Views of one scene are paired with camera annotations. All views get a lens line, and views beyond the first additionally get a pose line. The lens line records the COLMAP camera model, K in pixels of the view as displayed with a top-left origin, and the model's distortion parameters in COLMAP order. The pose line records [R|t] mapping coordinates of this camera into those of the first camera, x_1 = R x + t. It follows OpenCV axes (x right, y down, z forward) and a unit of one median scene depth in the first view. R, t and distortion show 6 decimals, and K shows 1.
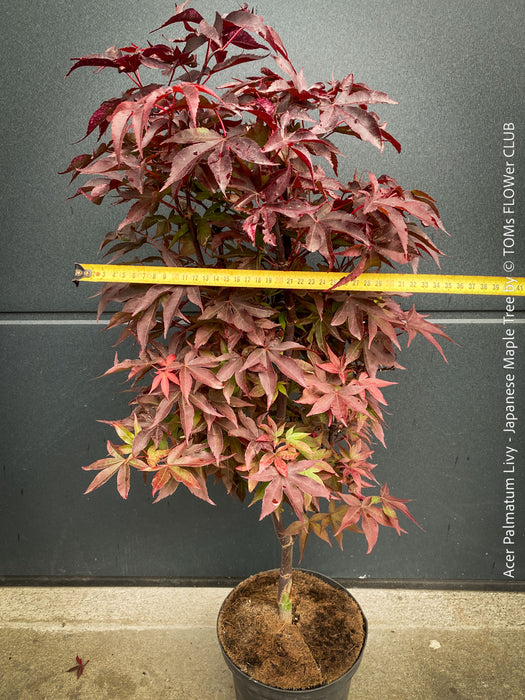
lens RADIAL K [[569.0, 0, 261.7], [0, 569.0, 346.7], [0, 0, 1]] dist [0.015562, -0.007402]
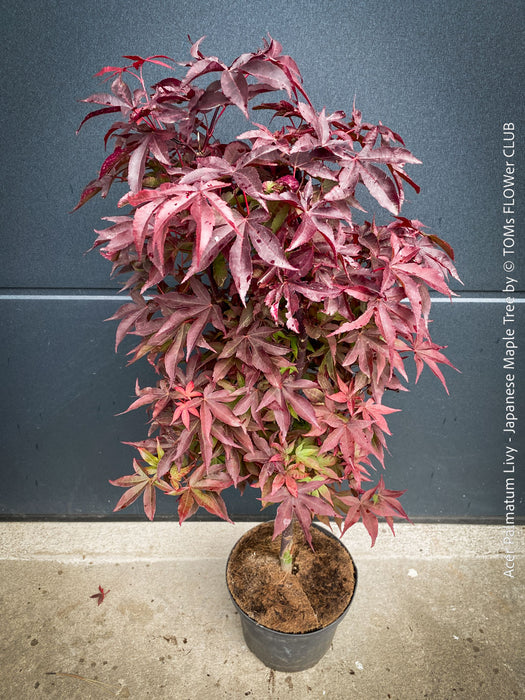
lens RADIAL K [[569.0, 0, 264.4], [0, 569.0, 346.5], [0, 0, 1]] dist [0.015562, -0.007402]
pose [[0.999472, 0.003199, 0.032320, -0.040366], [-0.010280, 0.975138, 0.221360, -0.211549], [-0.030808, -0.221576, 0.974656, -0.008410]]
